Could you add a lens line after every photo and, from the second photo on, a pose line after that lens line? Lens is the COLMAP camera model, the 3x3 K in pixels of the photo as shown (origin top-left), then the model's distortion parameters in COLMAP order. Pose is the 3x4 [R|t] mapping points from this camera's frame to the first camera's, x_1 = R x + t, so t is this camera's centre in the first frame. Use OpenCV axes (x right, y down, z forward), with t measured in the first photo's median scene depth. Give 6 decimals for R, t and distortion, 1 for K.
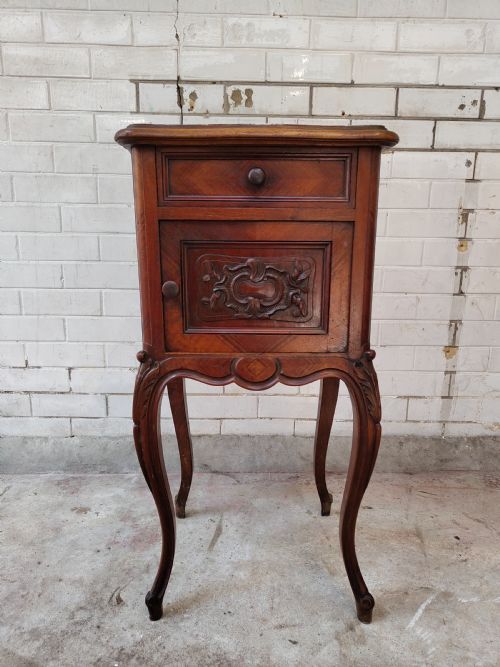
lens RADIAL K [[473.7, 0, 248.8], [0, 473.7, 339.1], [0, 0, 1]] dist [-0.002803, 0.011168]
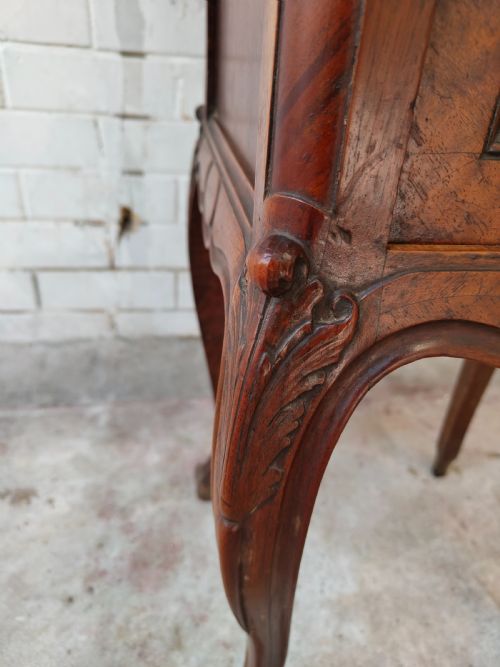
lens RADIAL K [[476.6, 0, 253.0], [0, 476.6, 347.4], [0, 0, 1]] dist [-0.003007, -0.000871]
pose [[0.985863, -0.027979, 0.165201, -0.170523], [-0.032195, 0.935955, 0.350644, 0.001218], [-0.164431, -0.351006, 0.921823, 0.501779]]
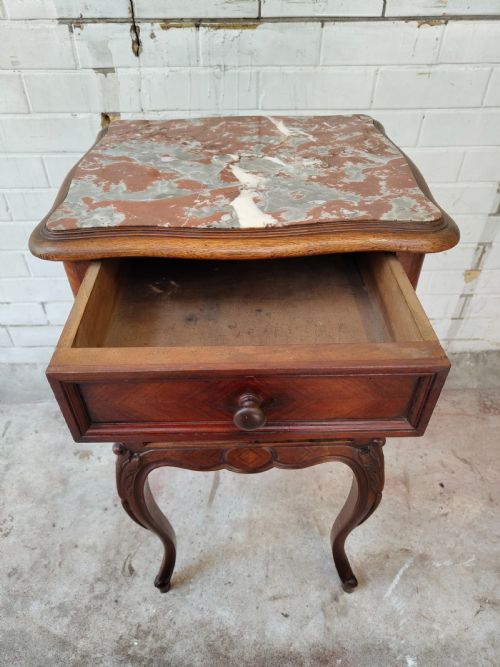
lens RADIAL K [[476.6, 0, 244.8], [0, 476.6, 336.6], [0, 0, 1]] dist [-0.003007, -0.000871]
pose [[0.999753, -0.021176, -0.006742, 0.011739], [0.021831, 0.878999, 0.476323, -0.348560], [-0.004160, -0.476352, 0.879245, 0.199195]]
